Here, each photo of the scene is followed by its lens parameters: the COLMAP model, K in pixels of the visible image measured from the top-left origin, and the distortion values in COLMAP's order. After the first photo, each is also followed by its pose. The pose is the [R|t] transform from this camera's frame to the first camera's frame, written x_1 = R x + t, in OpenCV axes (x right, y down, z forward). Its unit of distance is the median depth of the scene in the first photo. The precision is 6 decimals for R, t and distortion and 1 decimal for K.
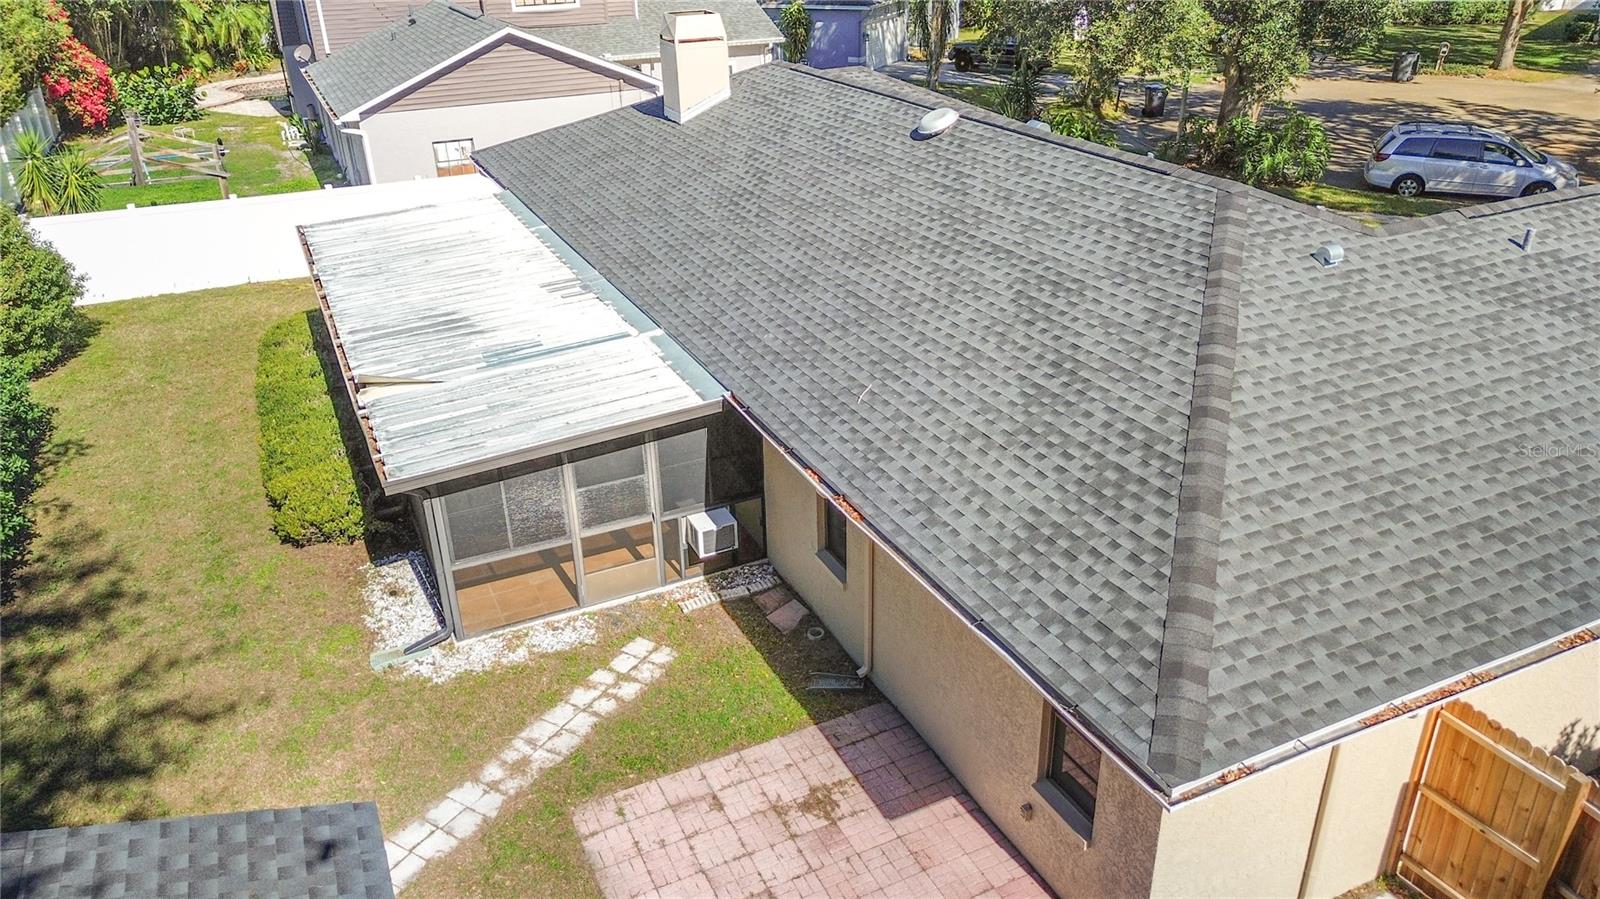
lens RADIAL K [[1128.7, 0, 800.0], [0, 1128.7, 449.5], [0, 0, 1]] dist [0.083484, -0.083210]
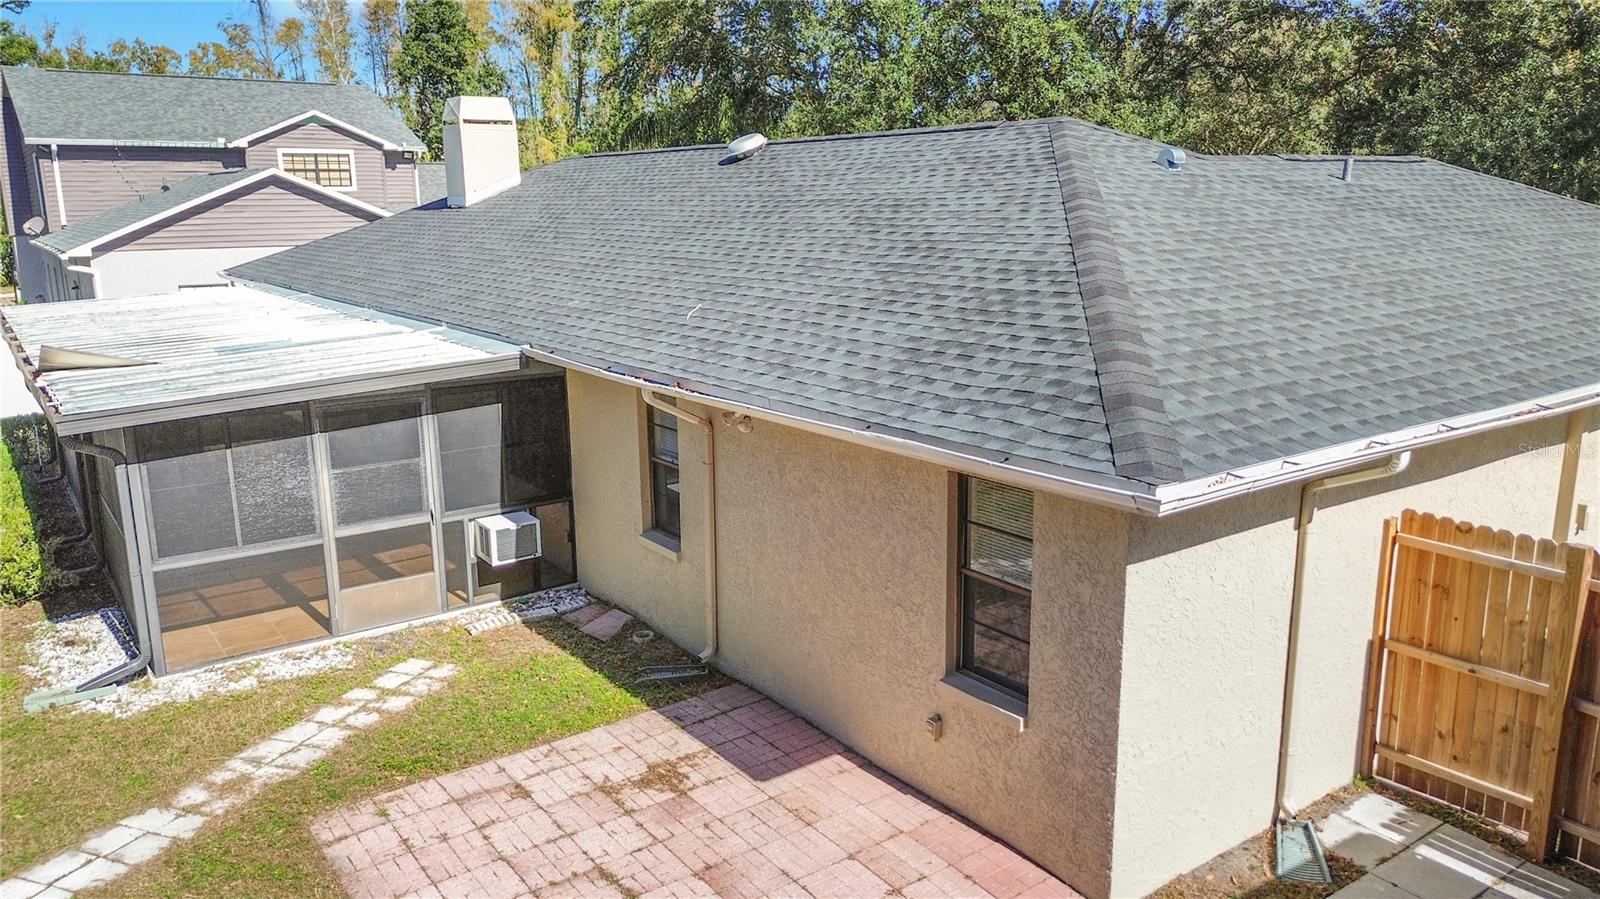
lens RADIAL K [[1133.6, 0, 800.0], [0, 1133.6, 449.5], [0, 0, 1]] dist [0.074994, -0.071876]
pose [[0.982801, -0.028048, 0.182524, -0.022322], [0.070938, 0.969905, -0.232922, 0.252927], [-0.170497, 0.241864, 0.955213, 0.188875]]
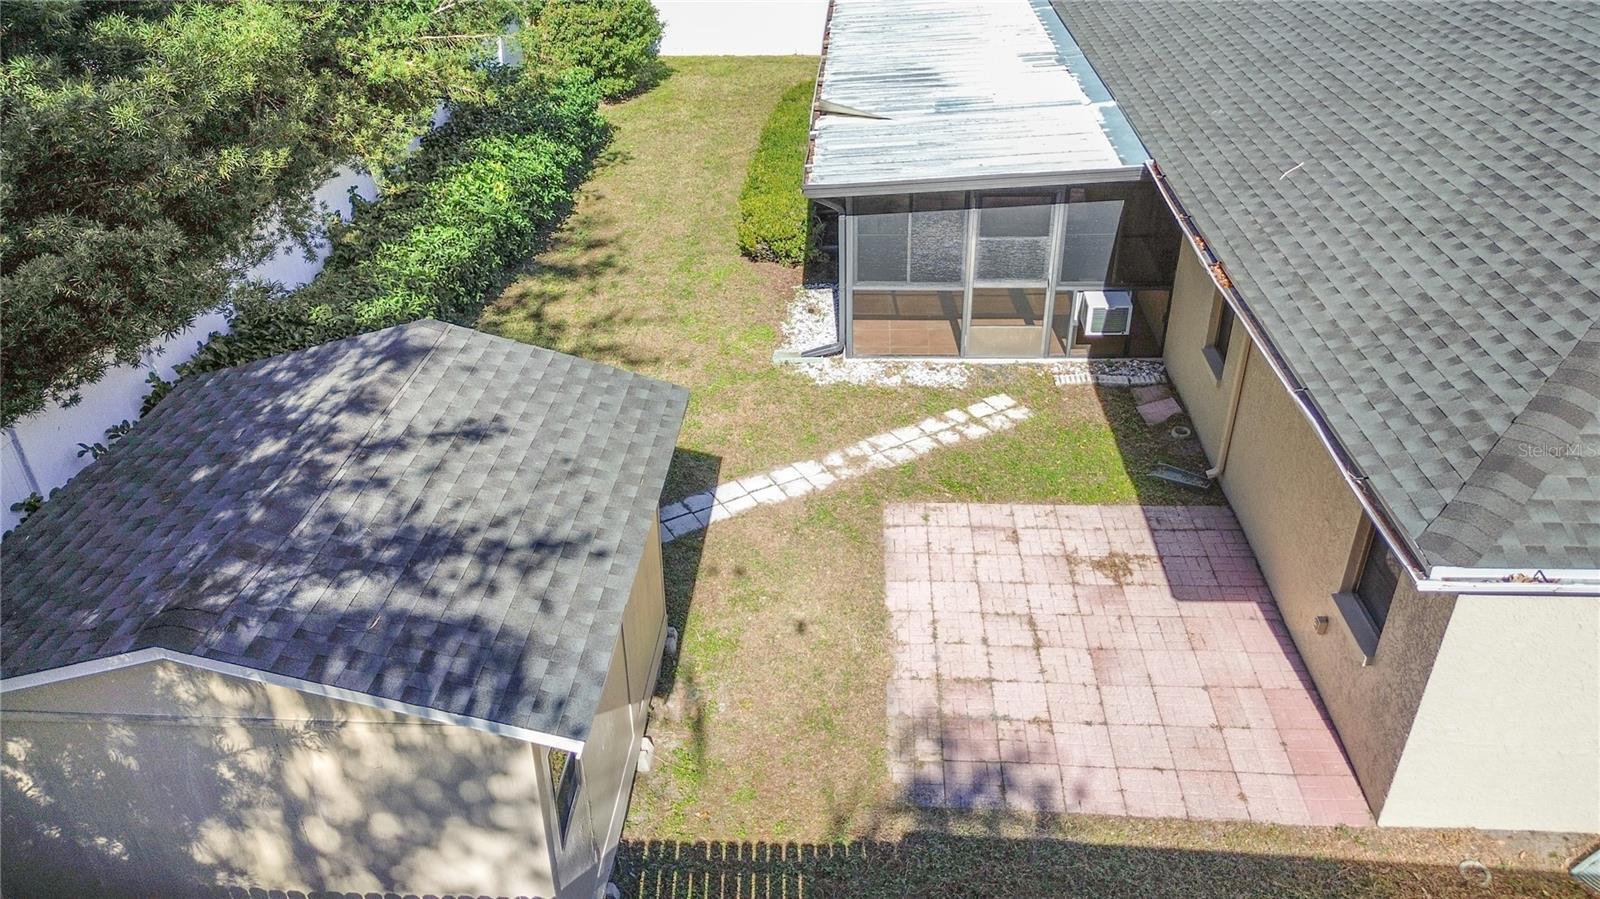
lens RADIAL K [[1128.7, 0, 800.0], [0, 1128.7, 449.5], [0, 0, 1]] dist [0.083484, -0.083210]
pose [[0.877829, 0.254627, -0.405687, 0.137671], [-0.206661, 0.965443, 0.158778, 0.099450], [0.432097, -0.055540, 0.900115, -0.005988]]
